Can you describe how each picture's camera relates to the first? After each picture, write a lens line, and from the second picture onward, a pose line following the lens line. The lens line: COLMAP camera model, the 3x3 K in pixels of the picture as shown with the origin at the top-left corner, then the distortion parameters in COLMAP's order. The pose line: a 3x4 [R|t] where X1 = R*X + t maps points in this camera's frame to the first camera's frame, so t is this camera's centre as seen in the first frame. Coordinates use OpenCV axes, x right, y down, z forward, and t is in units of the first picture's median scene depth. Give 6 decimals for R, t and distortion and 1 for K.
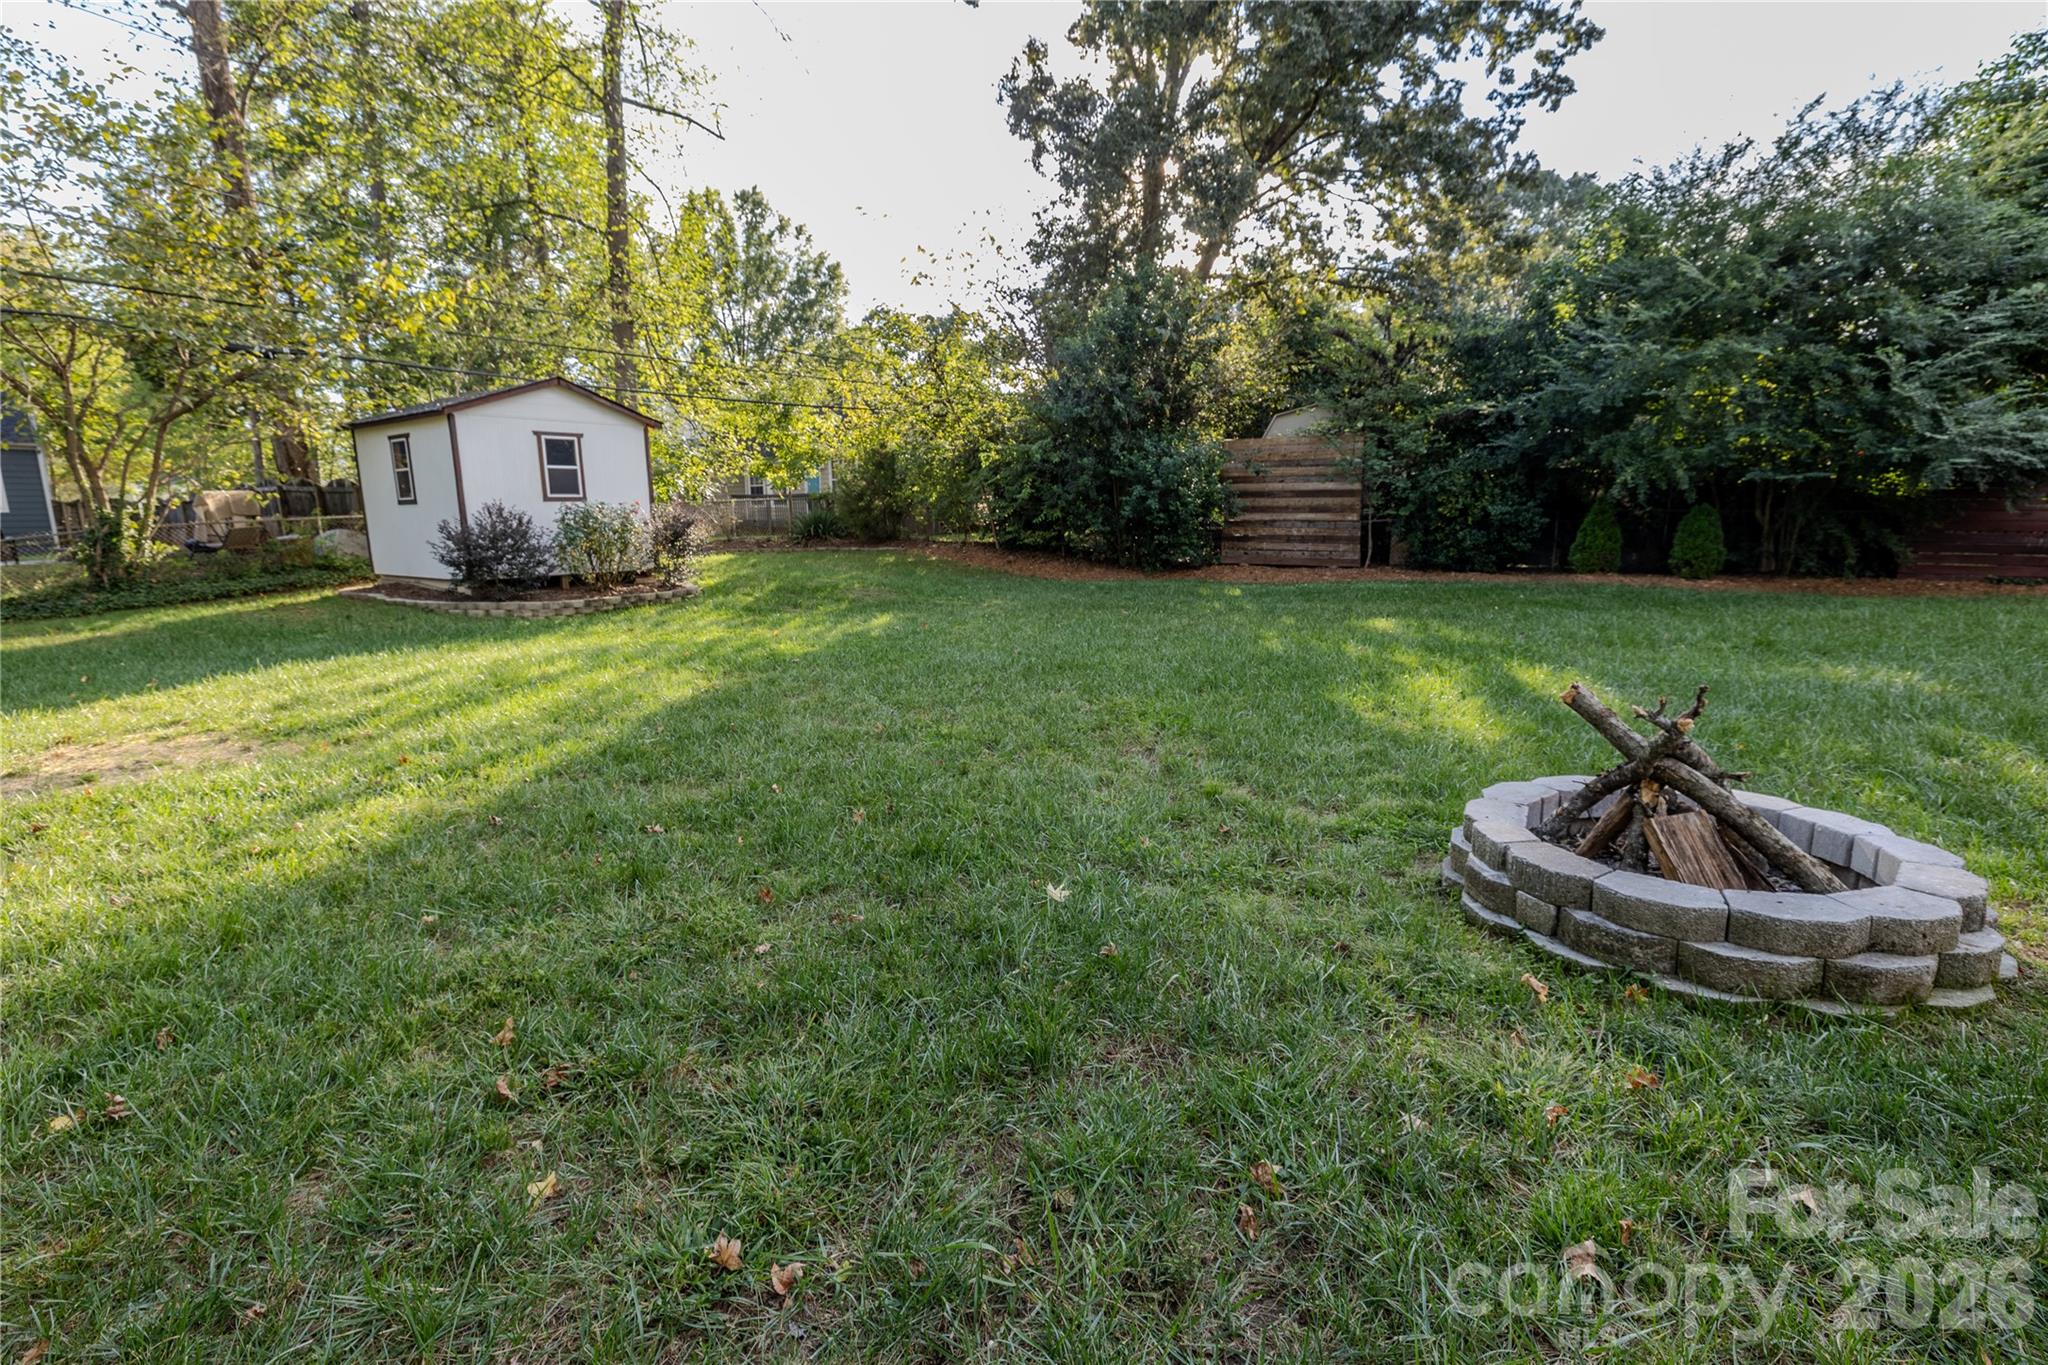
lens RADIAL K [[915.5, 0, 1020.7], [0, 915.5, 684.1], [0, 0, 1]] dist [-0.008695, 0.001889]
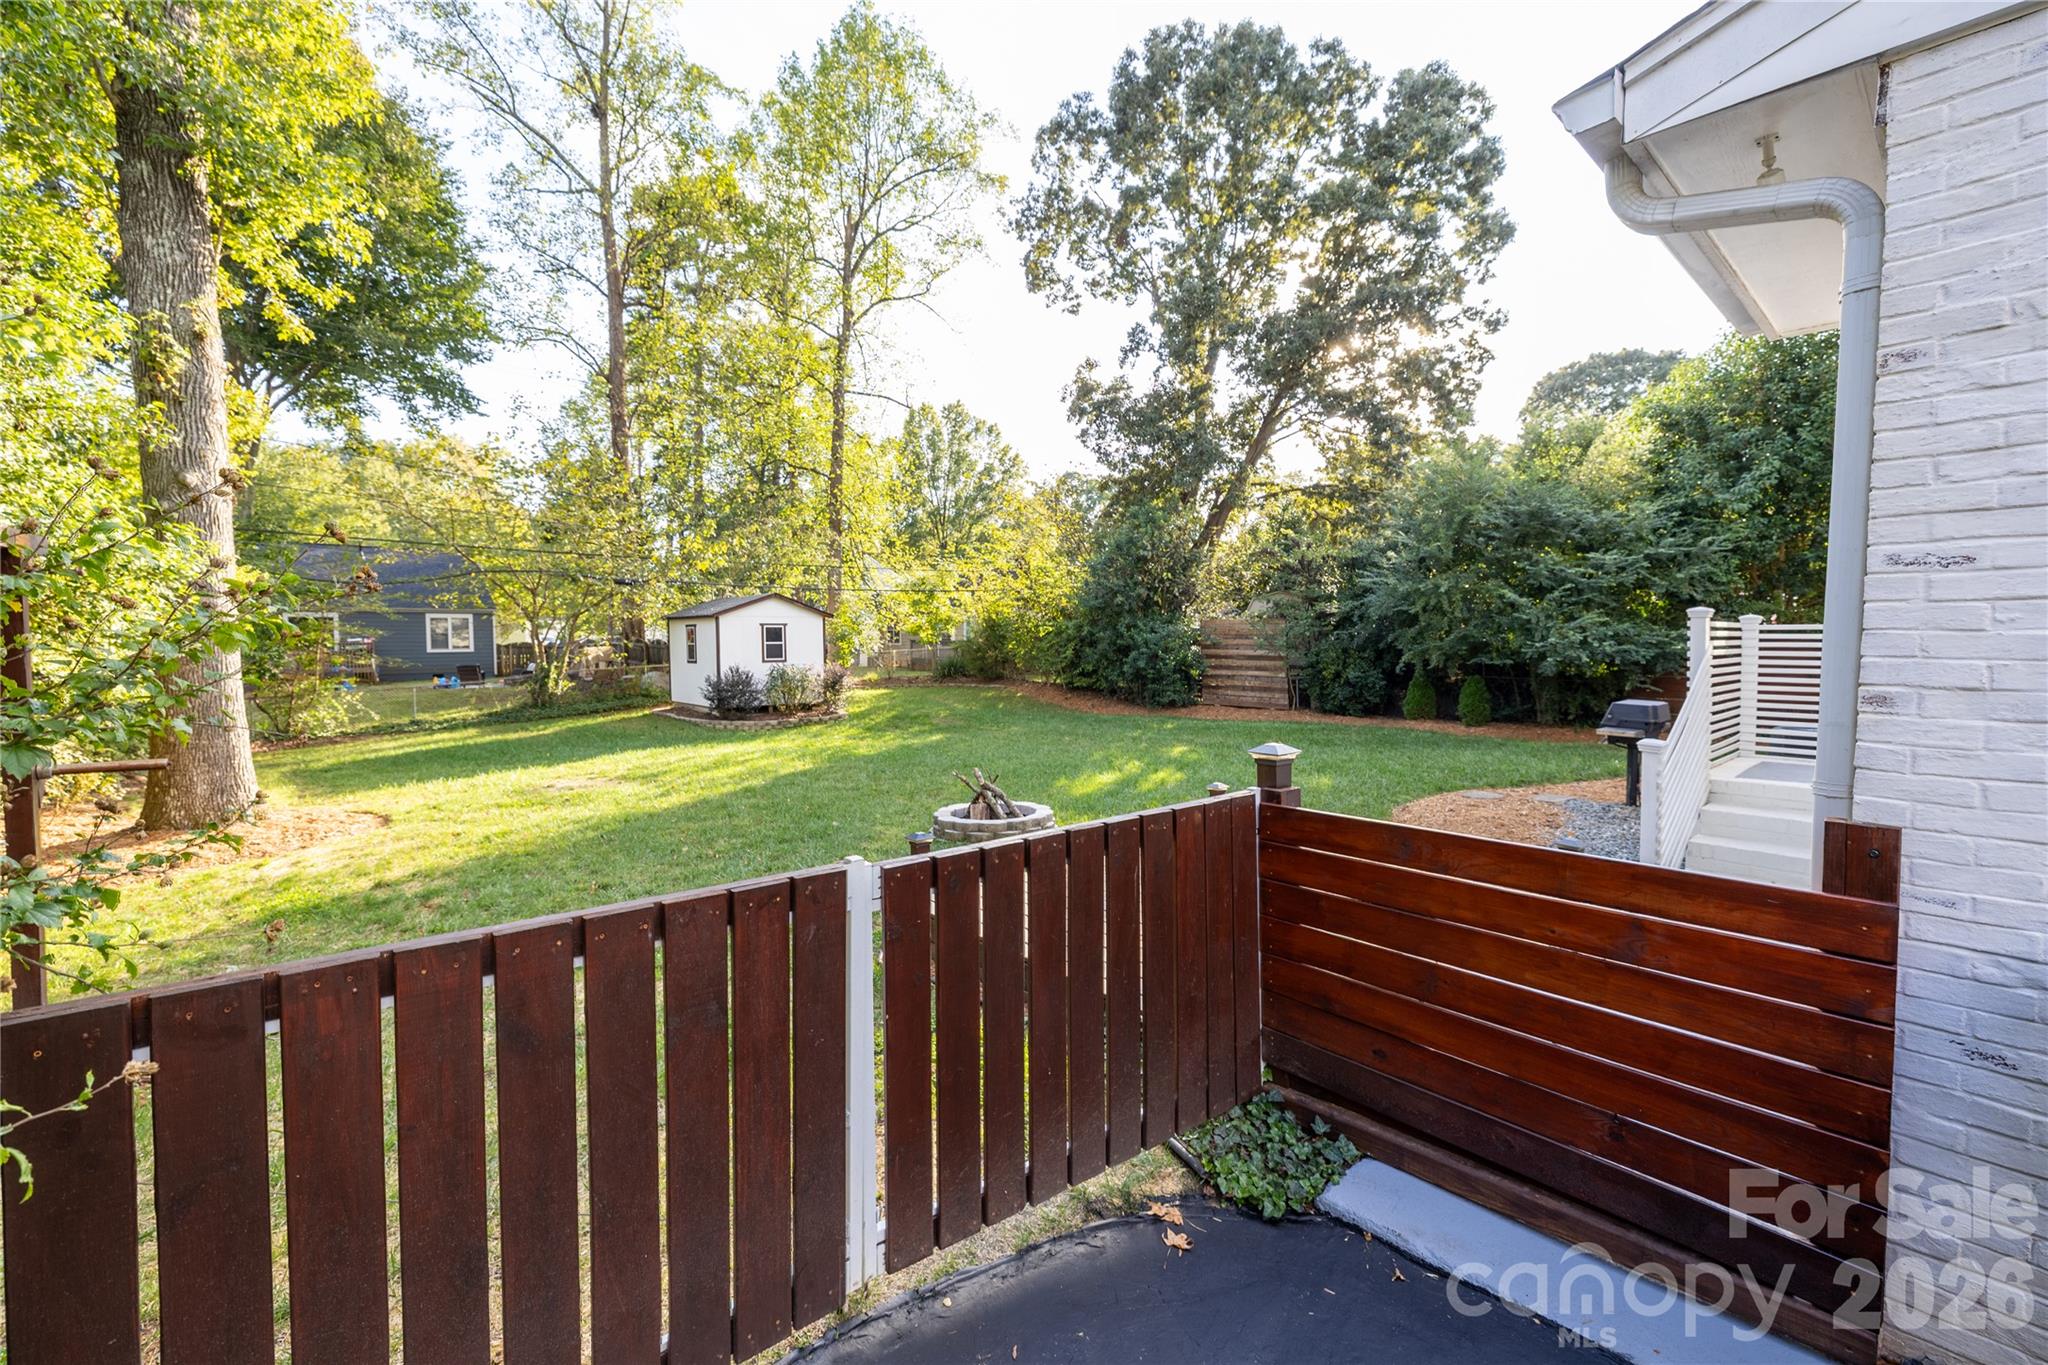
lens RADIAL K [[859.1, 0, 1029.4], [0, 859.1, 672.4], [0, 0, 1]] dist [-0.000620, 0.000195]
pose [[0.976052, 0.014152, -0.217075, 0.359355], [-0.044466, 0.989792, -0.135407, 0.017776], [0.212943, 0.141817, 0.966718, -0.512968]]
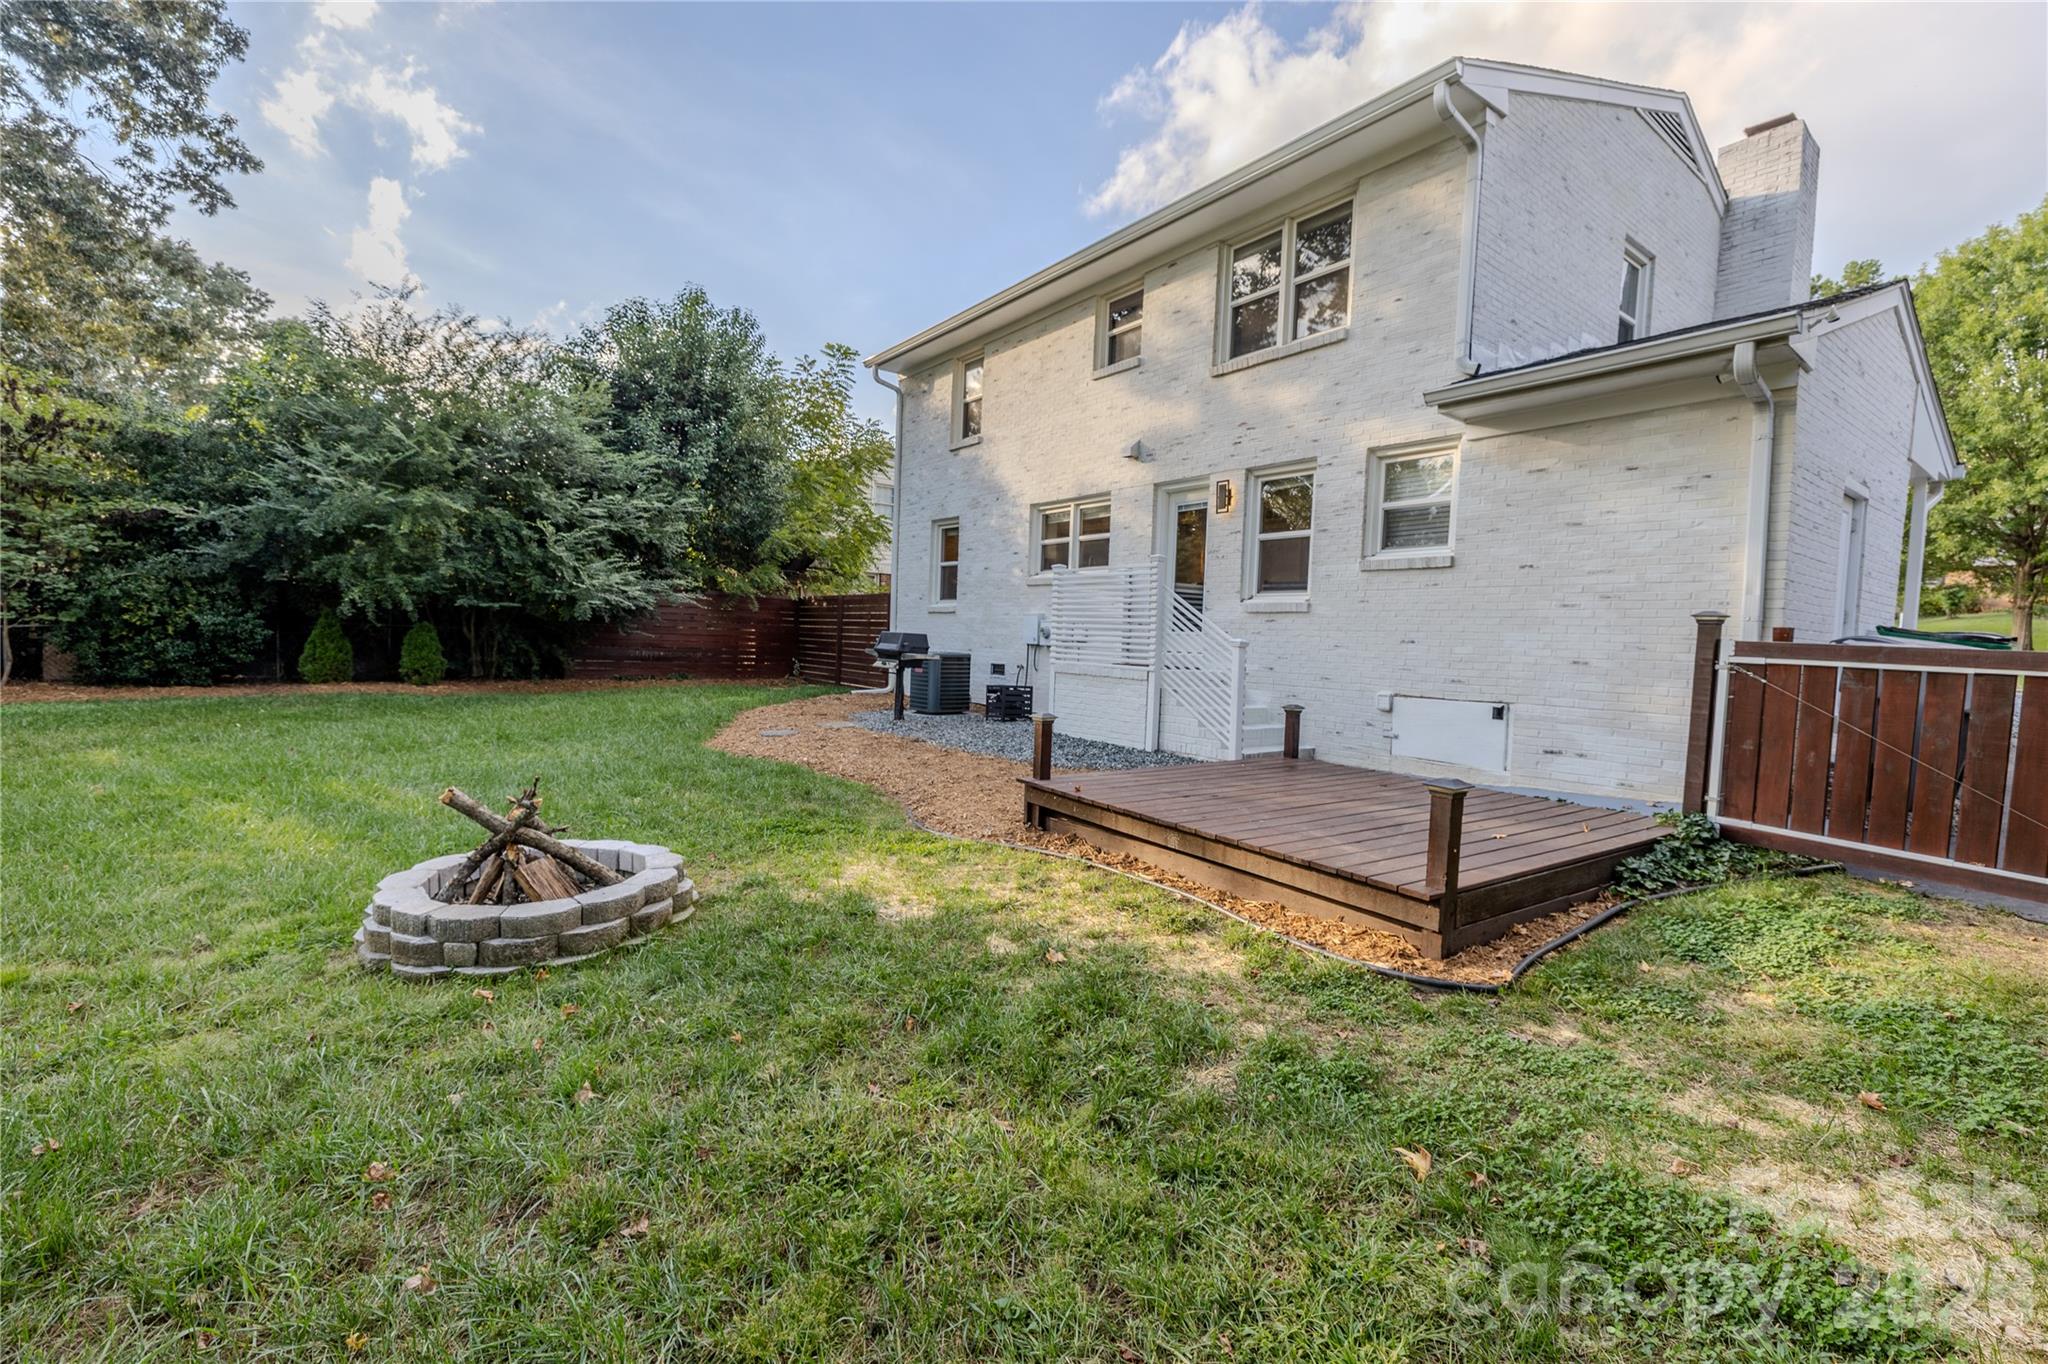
lens RADIAL K [[859.1, 0, 1027.1], [0, 859.1, 672.0], [0, 0, 1]] dist [-0.000620, 0.000195]
pose [[0.289092, -0.025527, 0.956961, -0.096756], [0.137644, 0.990366, -0.015164, -0.008757], [-0.947354, 0.136103, 0.289820, -0.059792]]
